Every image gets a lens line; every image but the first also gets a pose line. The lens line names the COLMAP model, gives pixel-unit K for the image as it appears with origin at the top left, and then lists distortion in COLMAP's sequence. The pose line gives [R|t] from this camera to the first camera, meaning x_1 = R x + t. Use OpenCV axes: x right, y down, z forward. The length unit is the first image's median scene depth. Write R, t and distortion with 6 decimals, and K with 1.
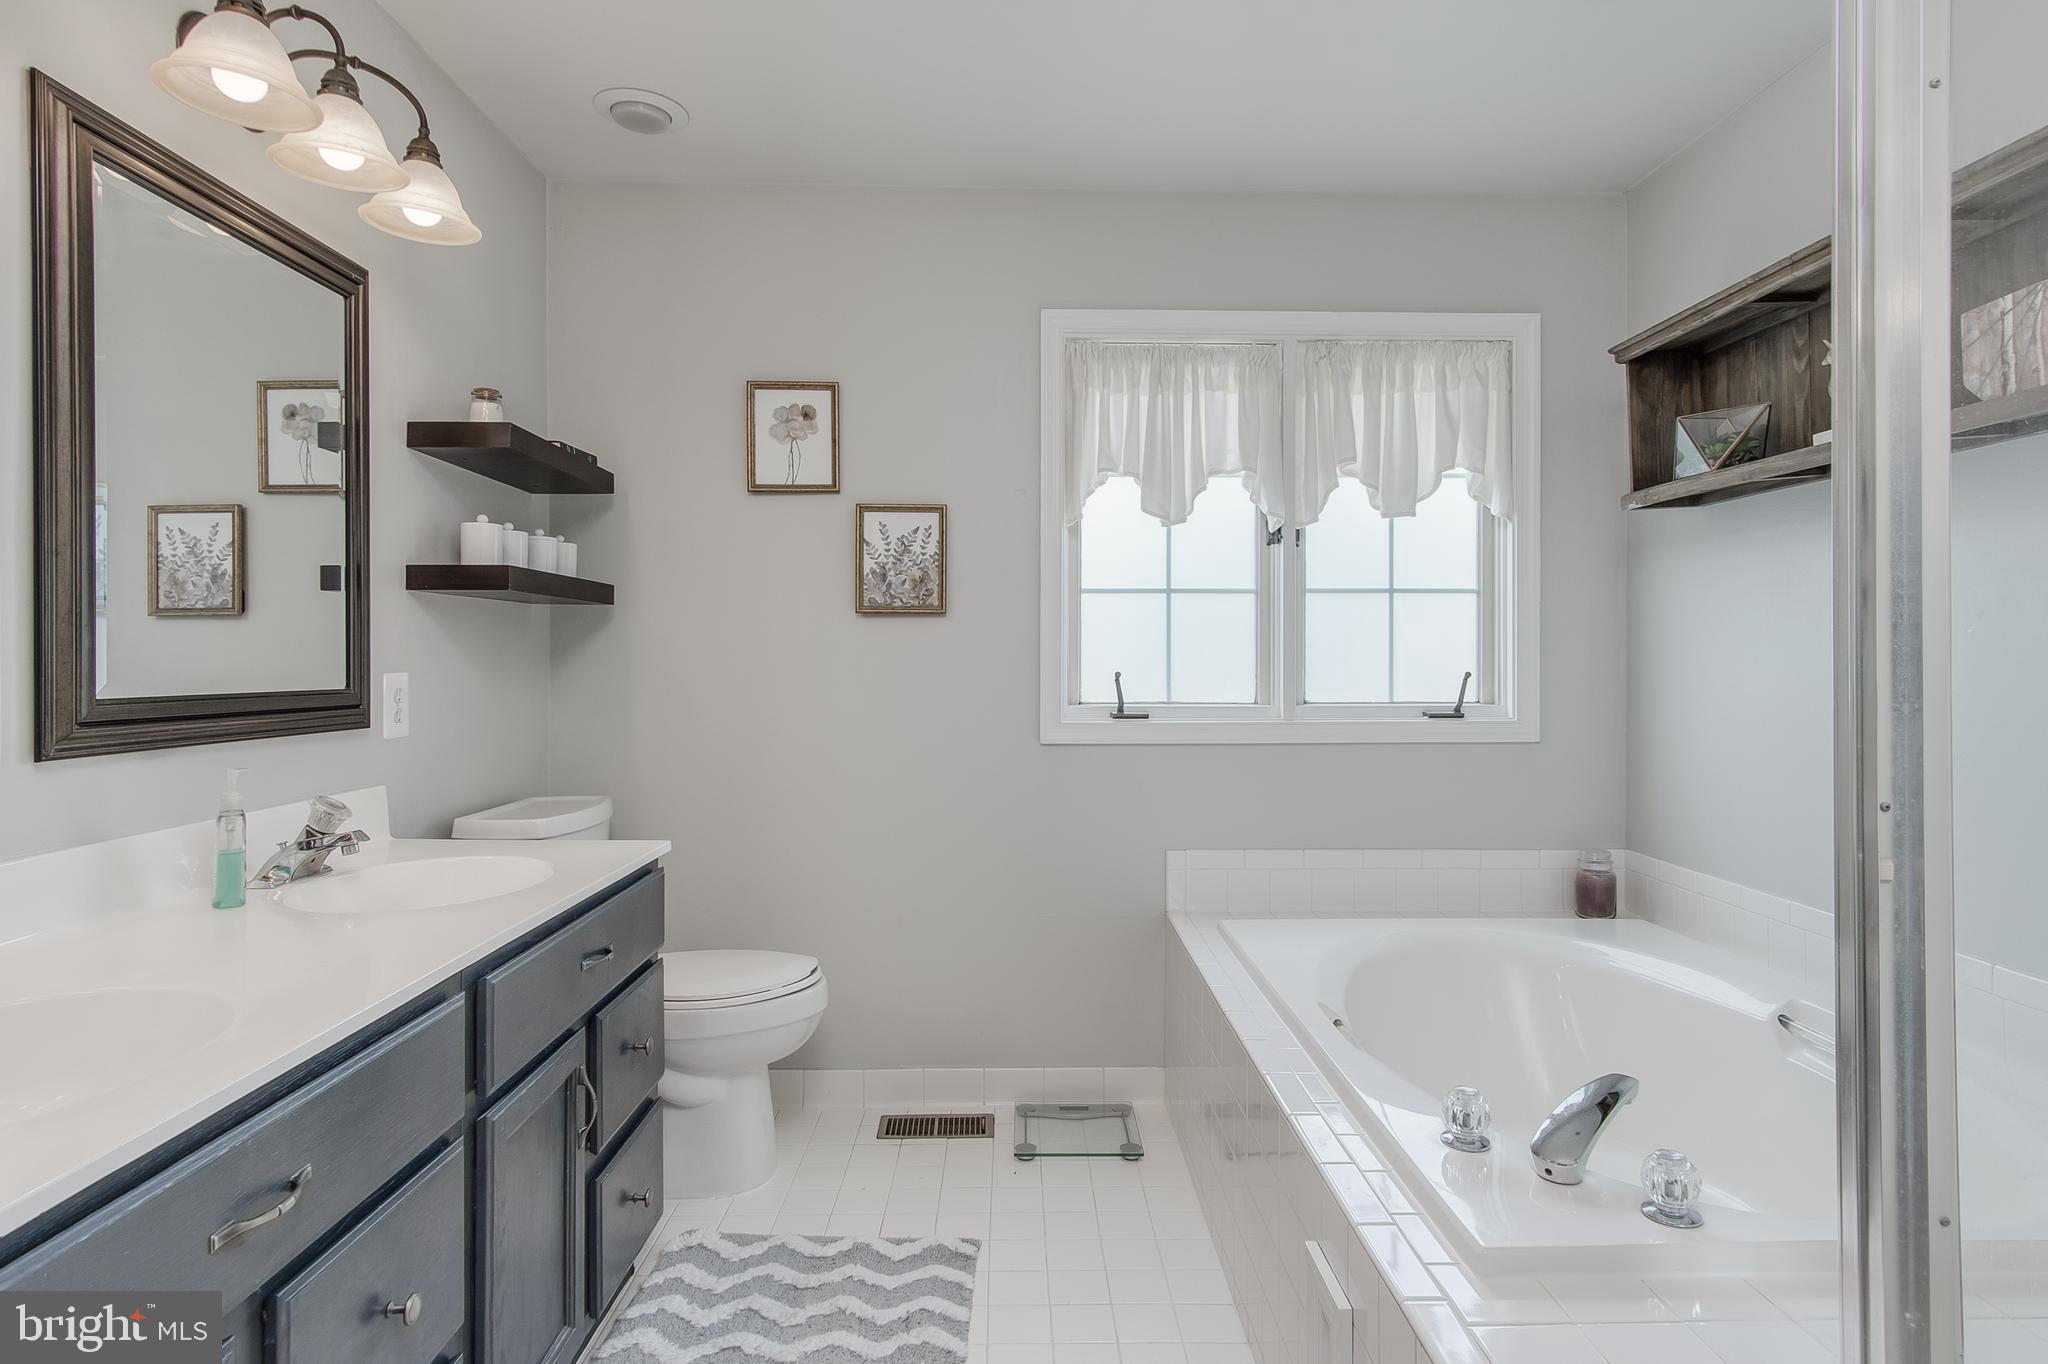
lens RADIAL K [[1087.4, 0, 1024.0], [0, 1087.4, 682.0], [0, 0, 1]] dist [-0.000769, 0.001227]
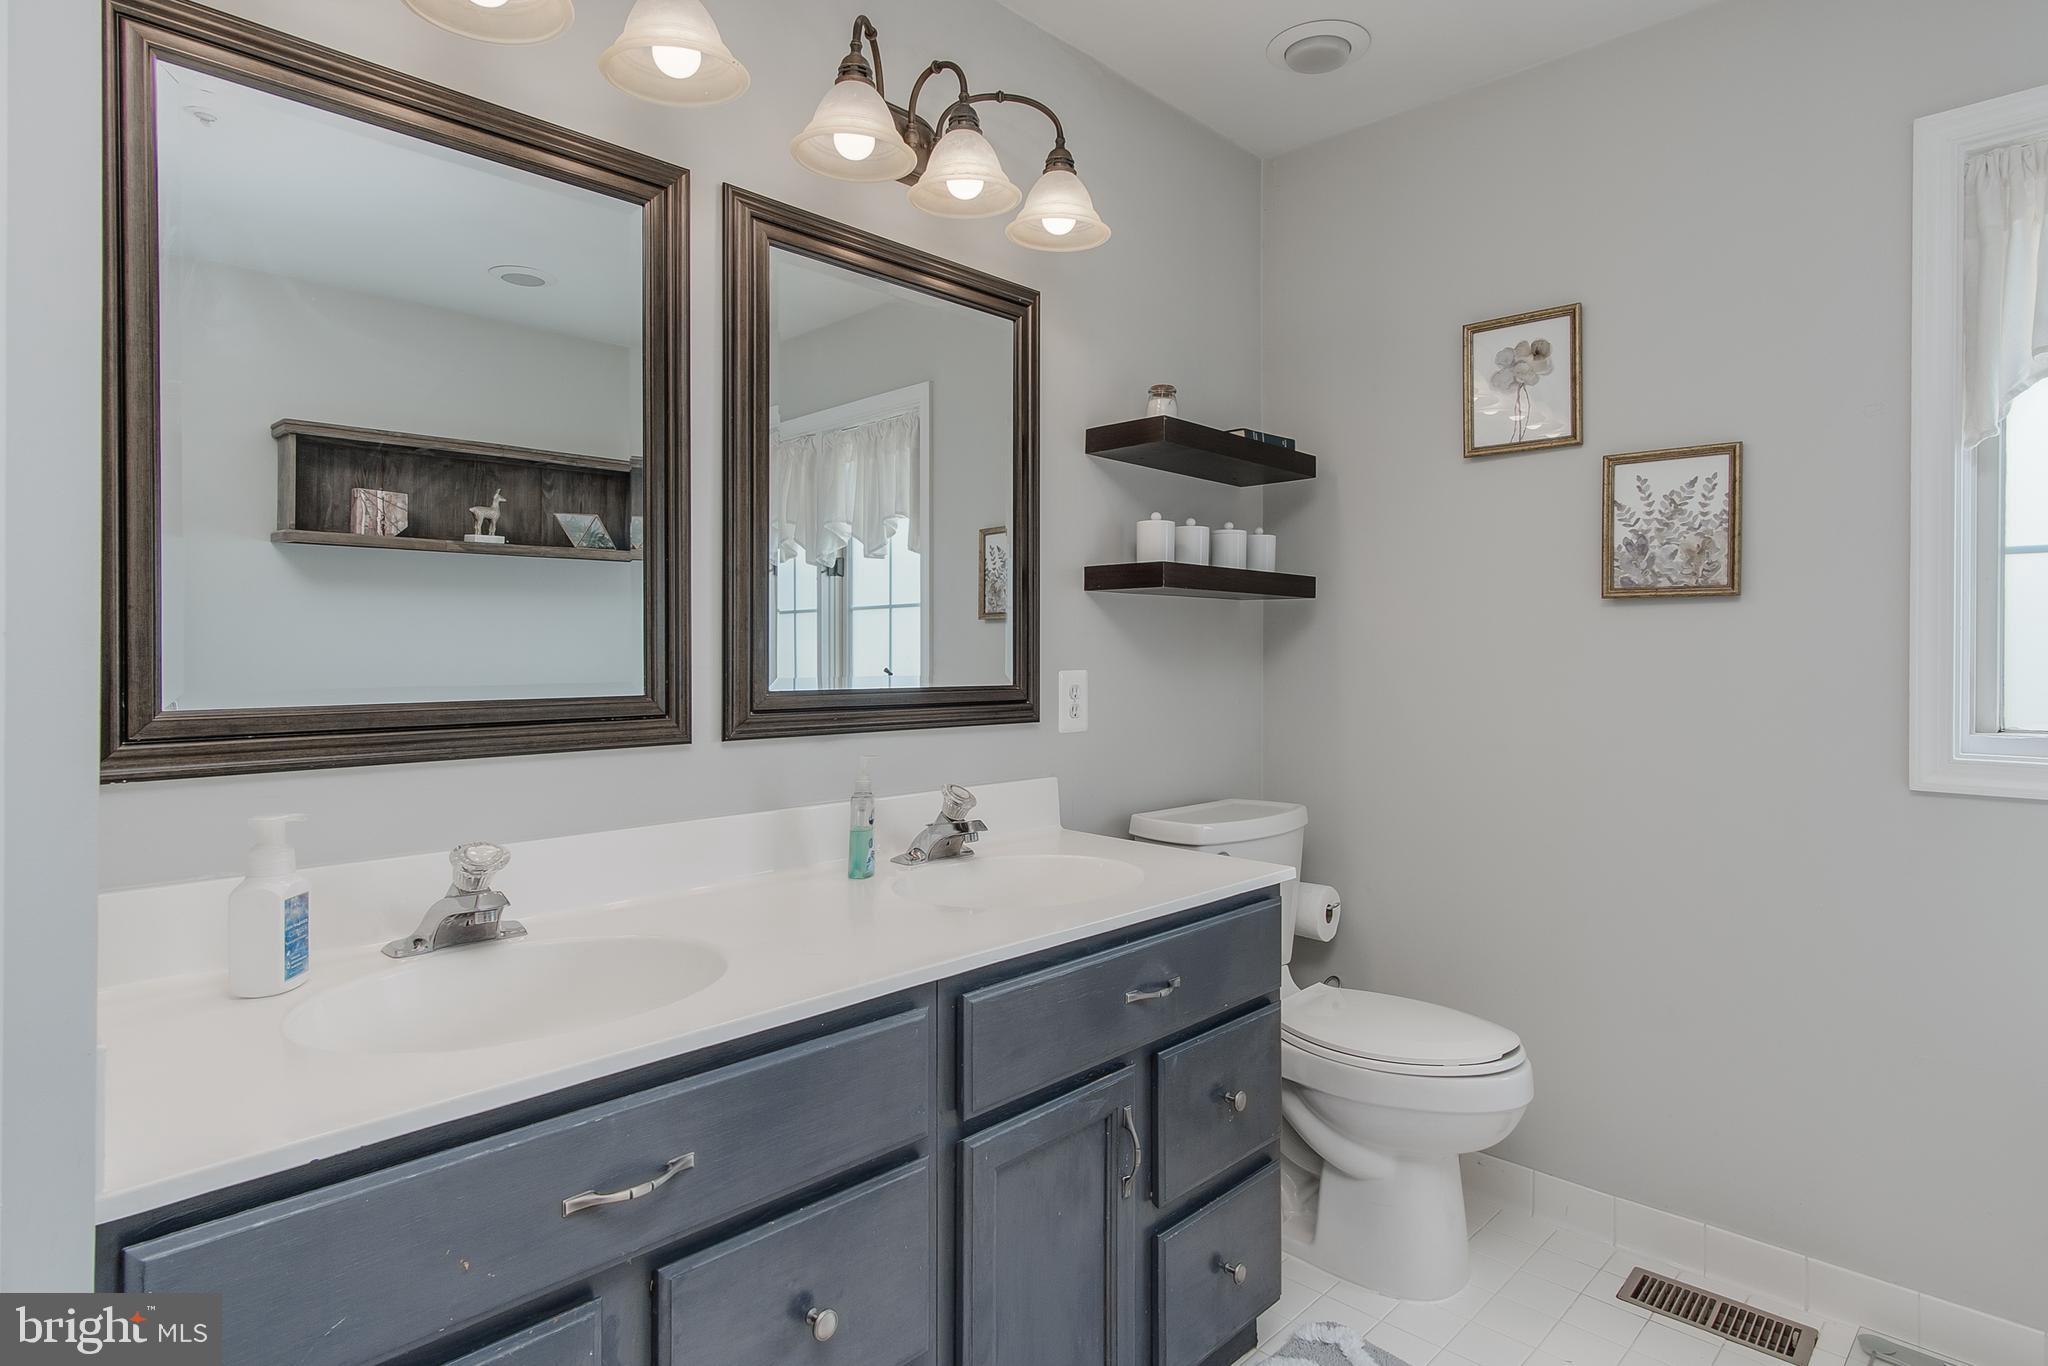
lens RADIAL K [[1096.2, 0, 1029.3], [0, 1096.2, 663.3], [0, 0, 1]] dist [-0.001357, 0.001310]
pose [[0.710711, 0.008947, -0.703427, 0.103837], [-0.016939, 0.999847, -0.004398, -0.007405], [0.703280, 0.015041, 0.710754, 0.168777]]
